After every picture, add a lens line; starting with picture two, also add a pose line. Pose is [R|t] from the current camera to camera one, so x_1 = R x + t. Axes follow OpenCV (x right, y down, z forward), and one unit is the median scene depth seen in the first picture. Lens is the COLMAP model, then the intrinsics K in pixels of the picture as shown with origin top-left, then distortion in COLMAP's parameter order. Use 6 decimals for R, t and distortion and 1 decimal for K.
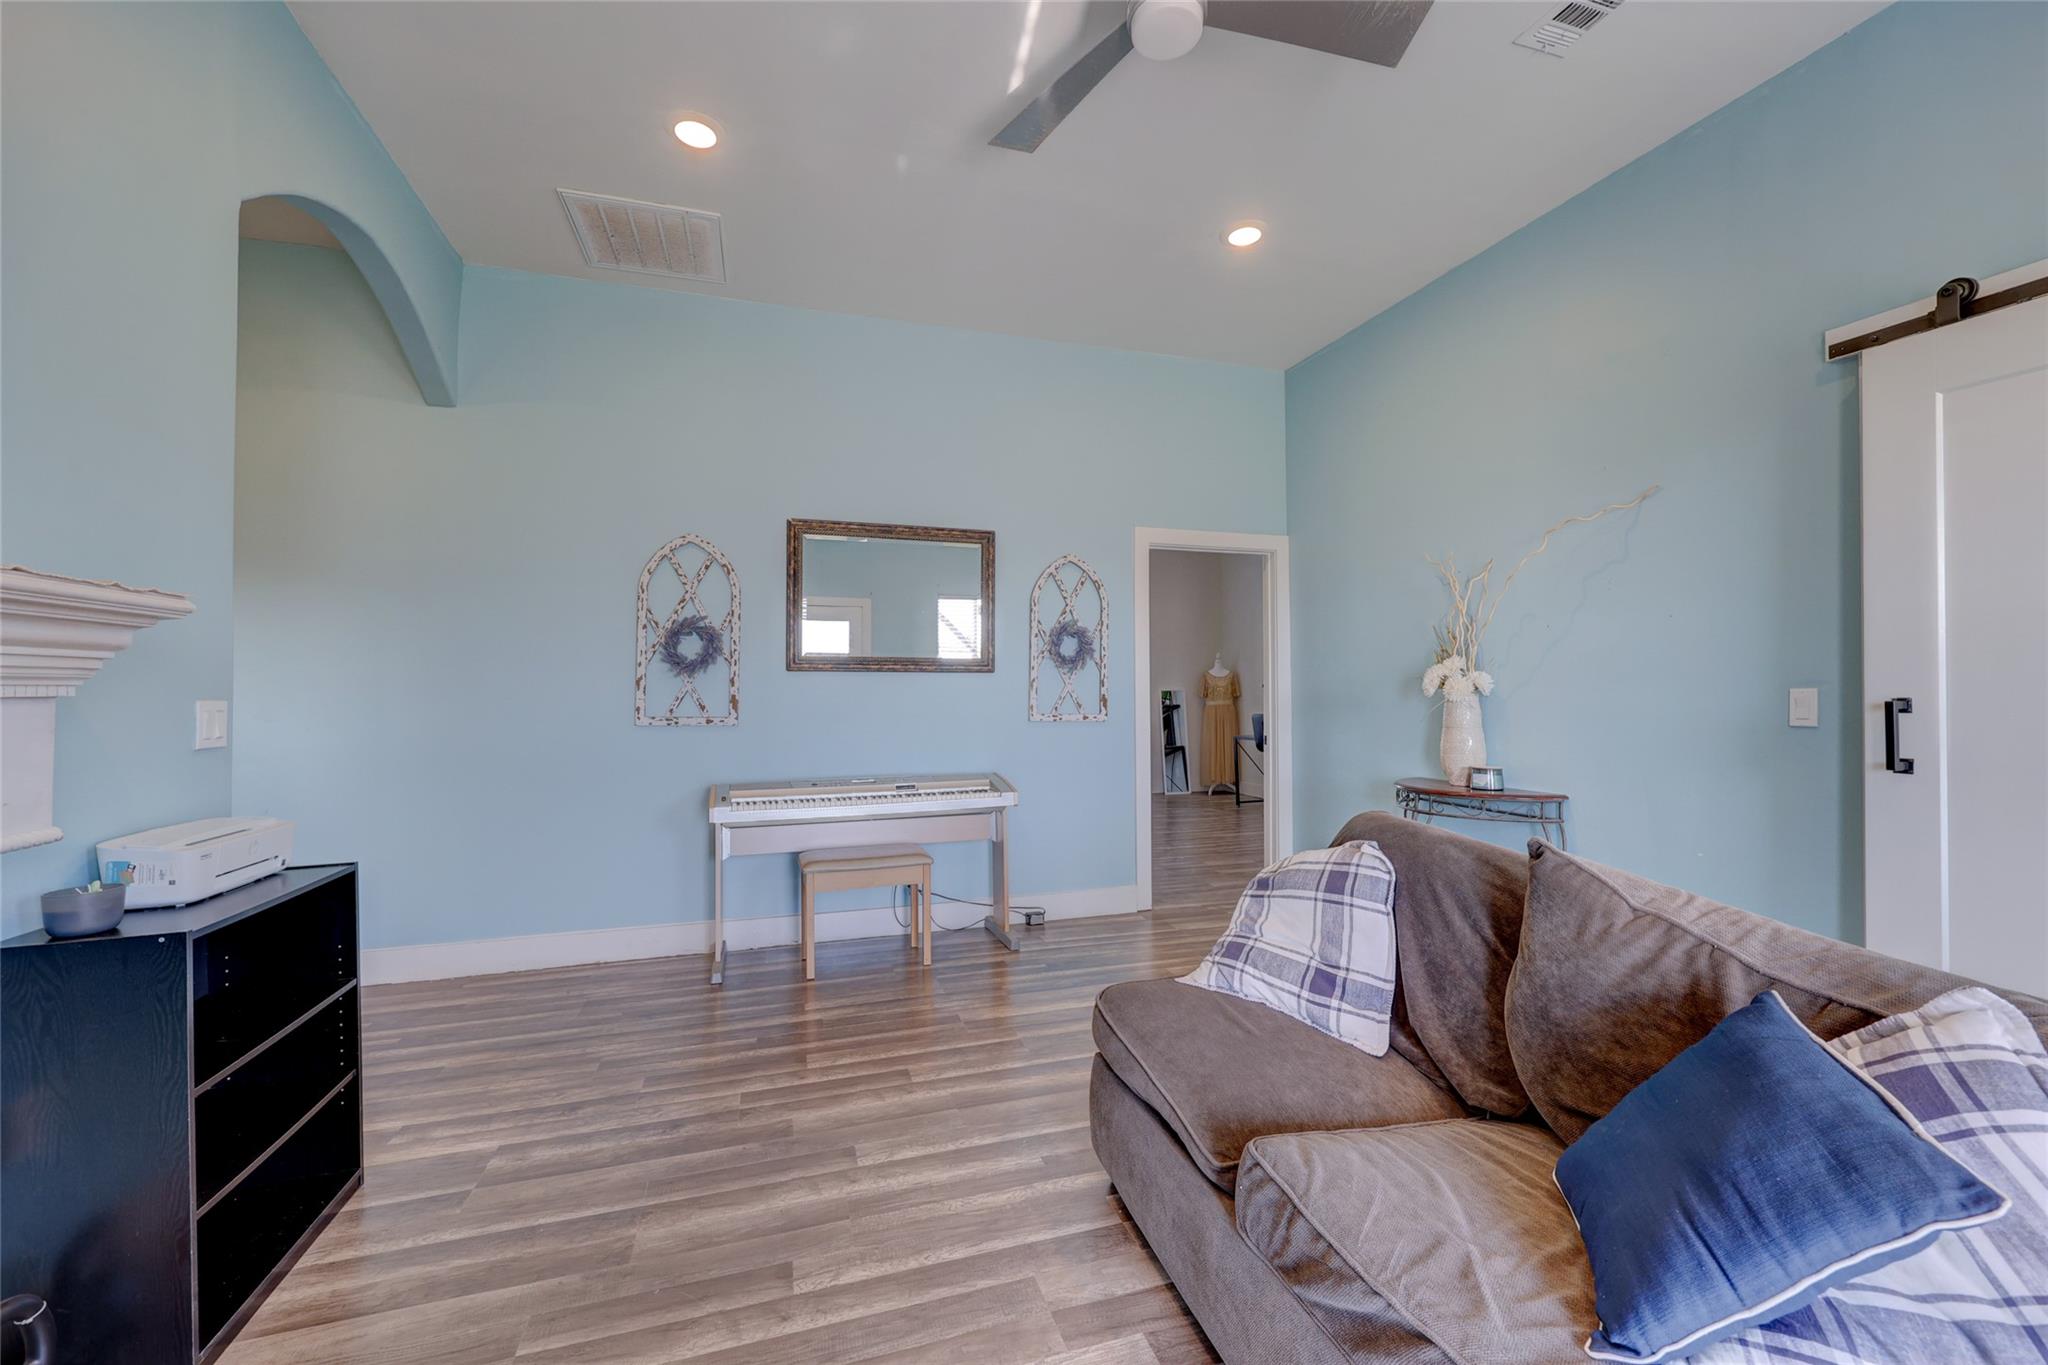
lens RADIAL K [[821.8, 0, 1027.9], [0, 821.8, 683.3], [0, 0, 1]] dist [-0.001687, -0.000470]
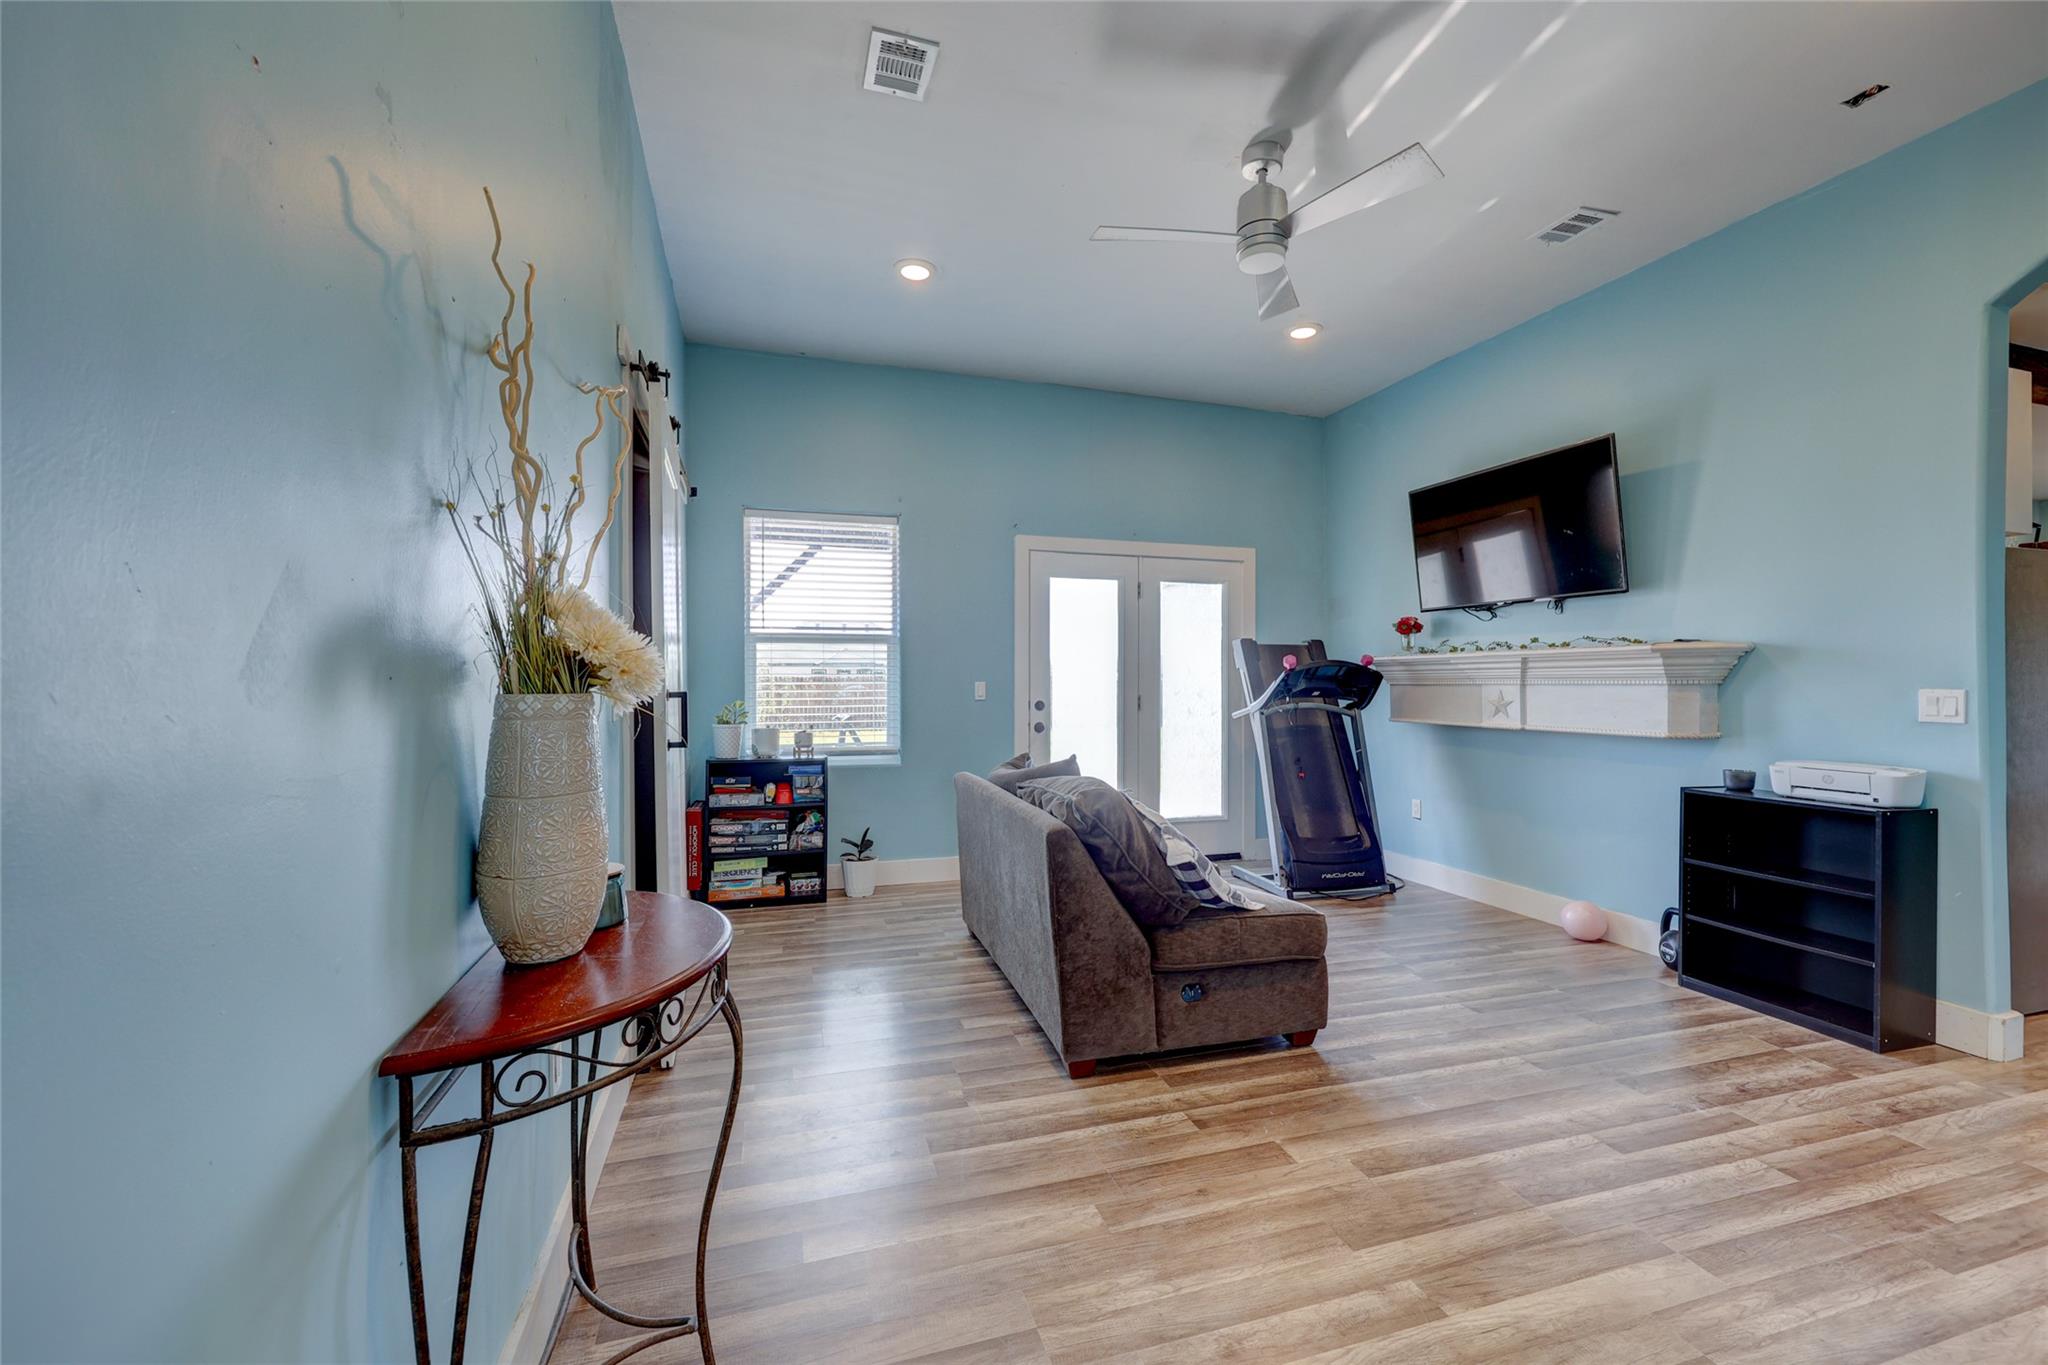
lens RADIAL K [[821.8, 0, 1035.7], [0, 821.8, 679.5], [0, 0, 1]] dist [-0.001687, -0.000470]
pose [[-0.999995, 0.002296, 0.002346, 0.459433], [0.002261, 0.999886, -0.014914, 0.019590], [-0.002380, -0.014909, -0.999886, 1.965631]]
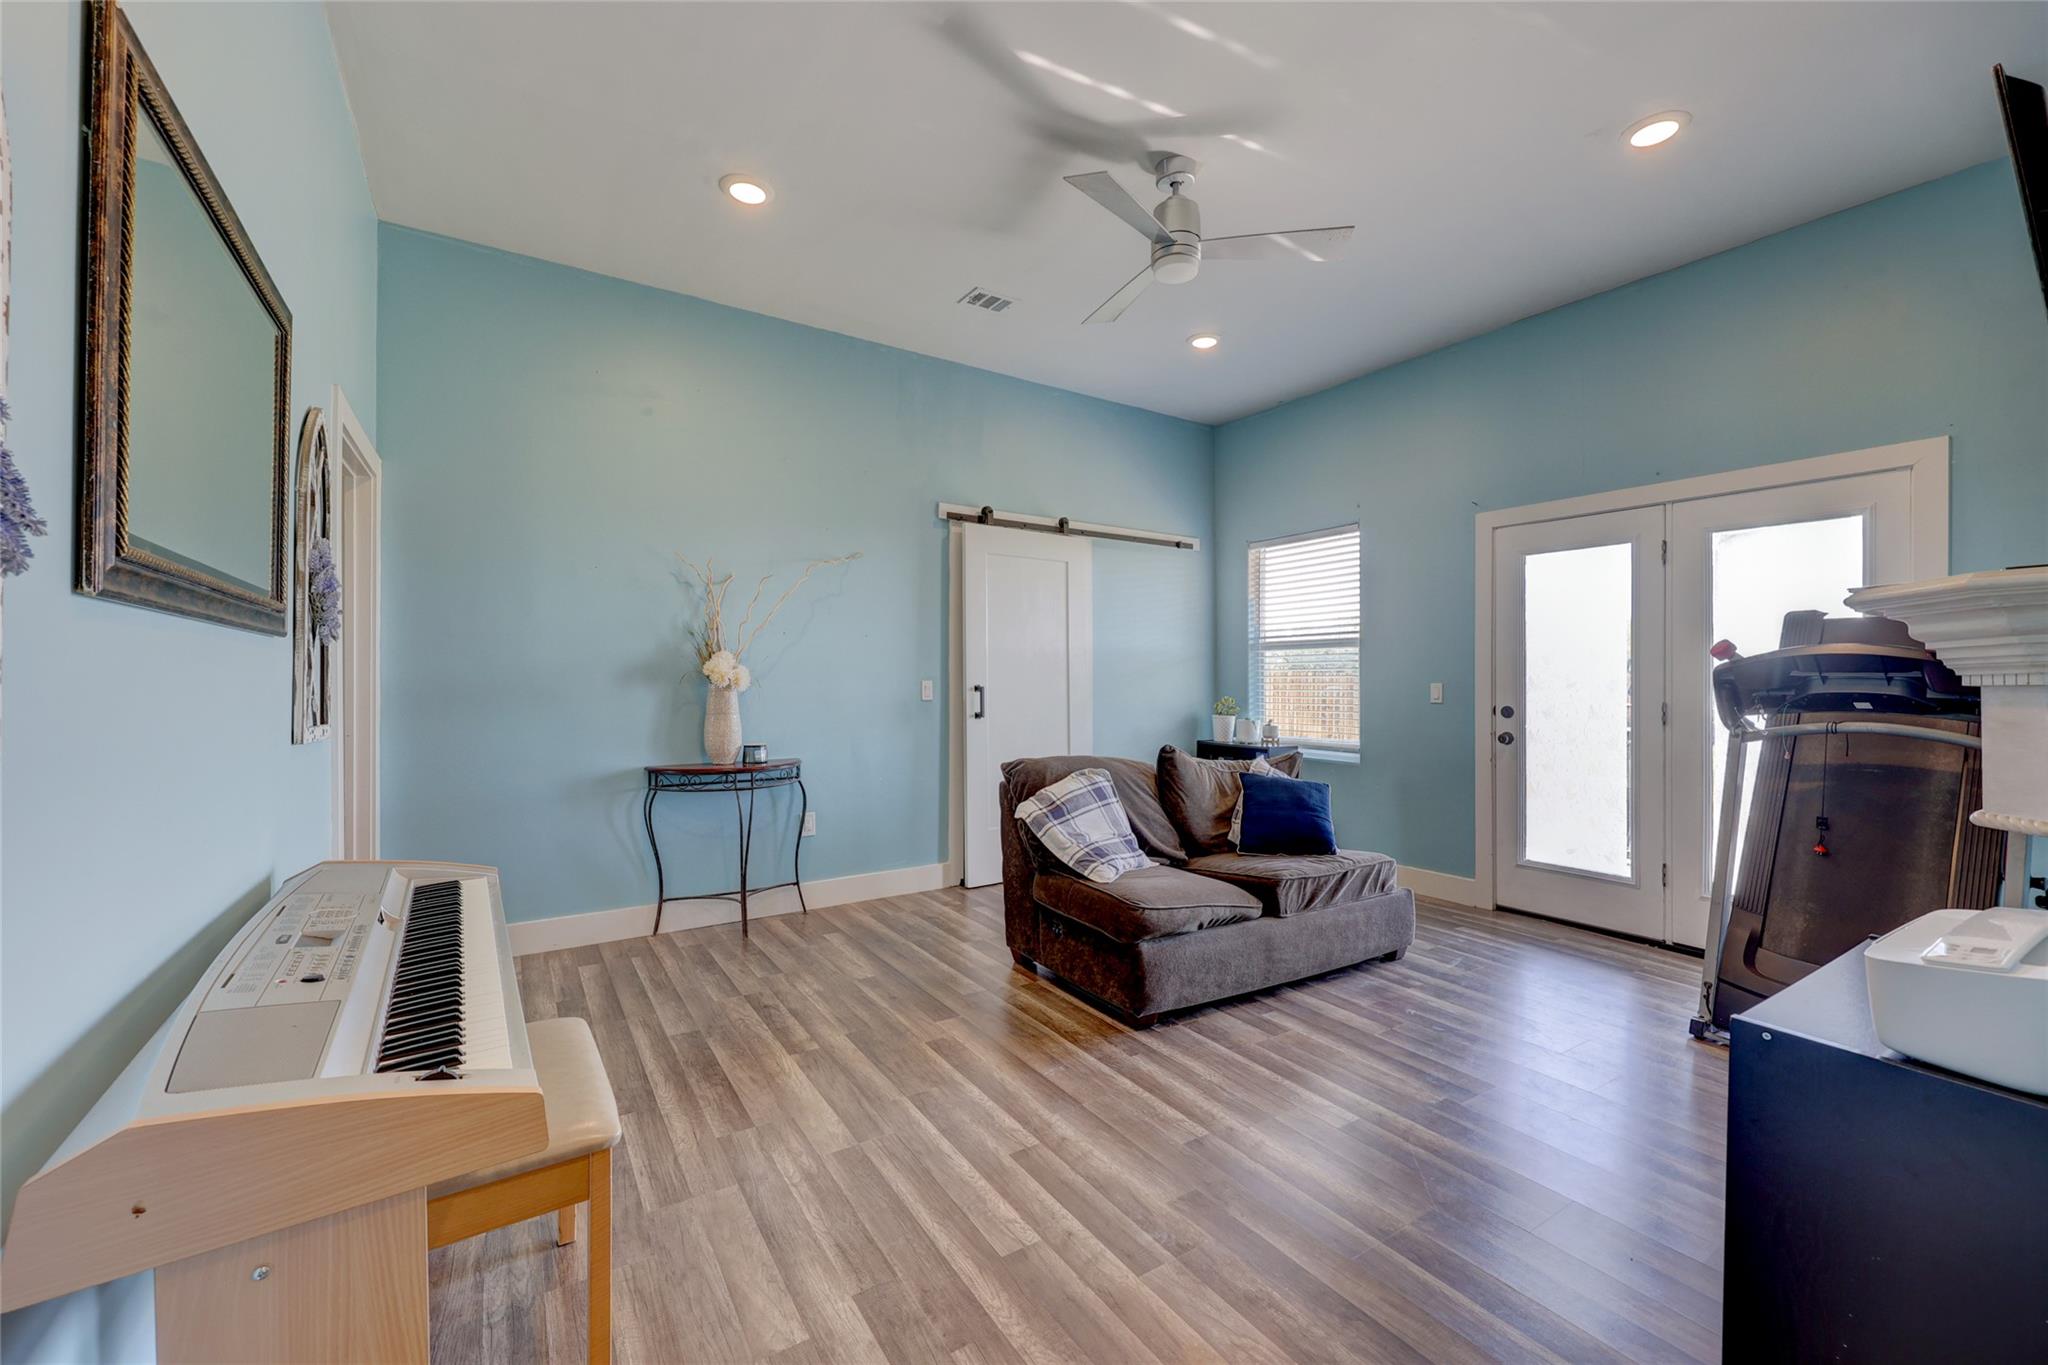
lens RADIAL K [[821.8, 0, 1016.6], [0, 821.8, 681.2], [0, 0, 1]] dist [-0.001687, -0.000470]
pose [[-0.264056, 0.001543, 0.964506, -1.001724], [-0.014252, 0.999883, -0.005502, 0.013651], [-0.964402, -0.015198, -0.264003, 1.317852]]
